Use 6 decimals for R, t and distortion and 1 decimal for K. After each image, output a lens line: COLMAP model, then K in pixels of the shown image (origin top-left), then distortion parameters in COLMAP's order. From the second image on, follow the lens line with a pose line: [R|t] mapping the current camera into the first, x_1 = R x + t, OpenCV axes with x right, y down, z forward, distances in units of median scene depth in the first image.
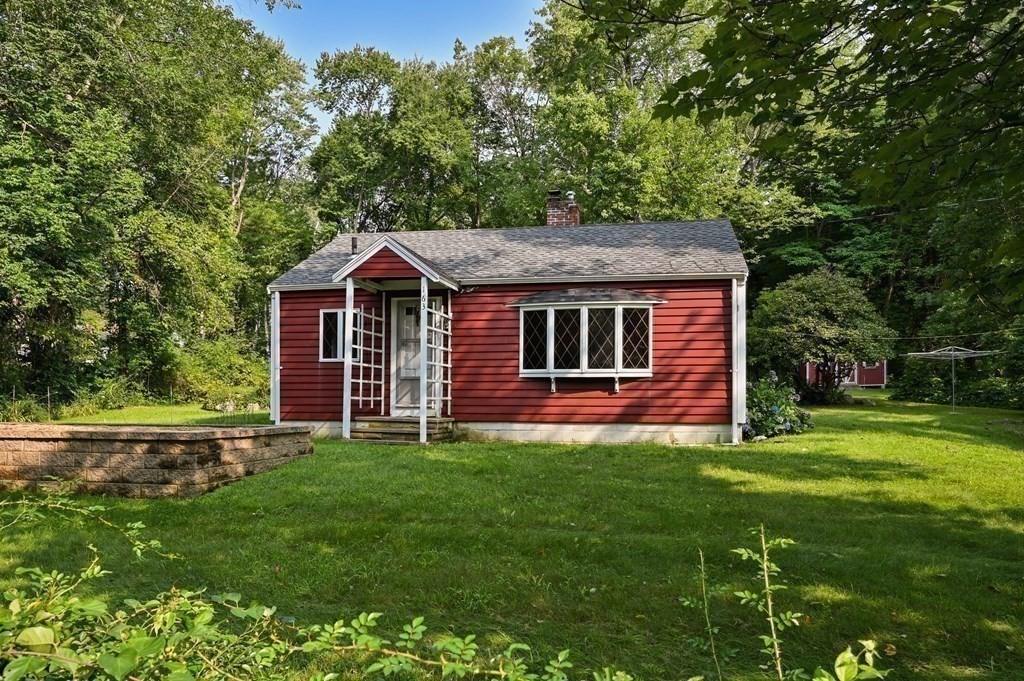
lens RADIAL K [[723.1, 0, 558.6], [0, 723.1, 387.8], [0, 0, 1]] dist [-0.003393, -0.001341]
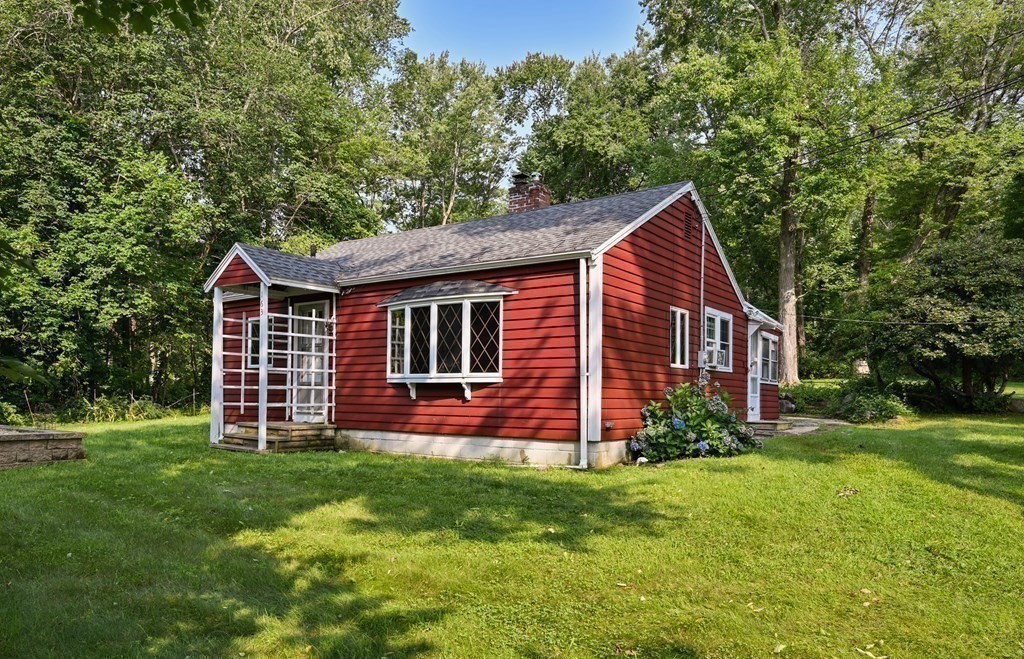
lens RADIAL K [[714.0, 0, 510.3], [0, 714.0, 385.2], [0, 0, 1]] dist [-0.000249, 0.001587]
pose [[0.898094, -0.000580, -0.439804, 0.499756], [0.001436, 0.999998, 0.001613, -0.012856], [0.439802, -0.002080, 0.898093, 0.255398]]
